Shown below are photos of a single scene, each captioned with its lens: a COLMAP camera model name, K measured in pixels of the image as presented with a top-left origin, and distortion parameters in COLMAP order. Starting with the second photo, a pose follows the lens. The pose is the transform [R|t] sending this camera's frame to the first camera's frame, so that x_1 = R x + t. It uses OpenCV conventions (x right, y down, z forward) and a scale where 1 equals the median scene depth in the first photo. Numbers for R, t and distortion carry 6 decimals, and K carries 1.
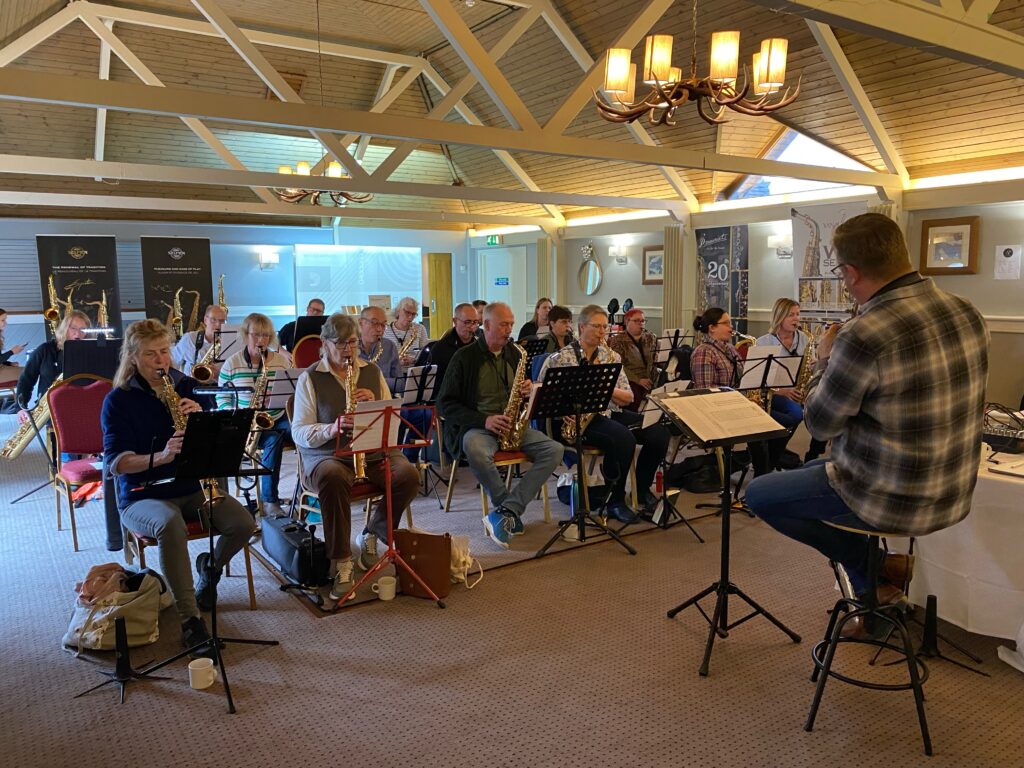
lens RADIAL K [[782.8, 0, 511.0], [0, 782.8, 383.4], [0, 0, 1]] dist [0.030258, -0.036917]
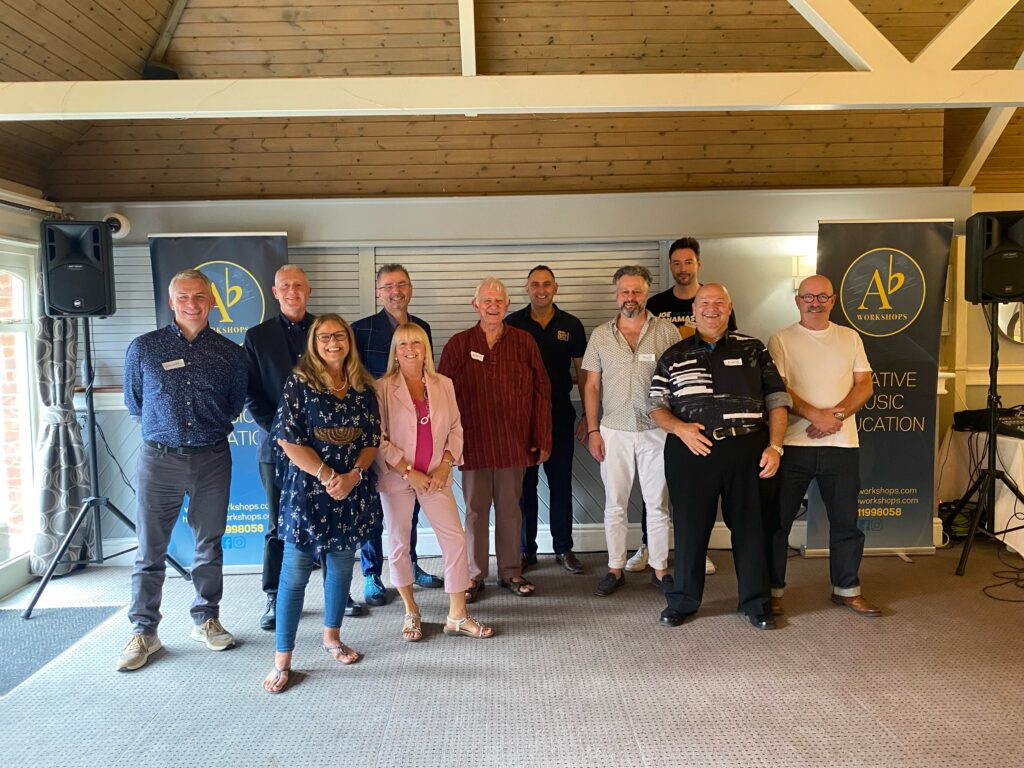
lens RADIAL K [[806.2, 0, 506.5], [0, 806.2, 381.4], [0, 0, 1]] dist [0.037846, -0.033490]
pose [[0.844232, 0.028757, -0.535206, -0.247413], [-0.059478, 0.997419, -0.040228, -0.079852], [0.532668, 0.065795, 0.843763, 0.632357]]
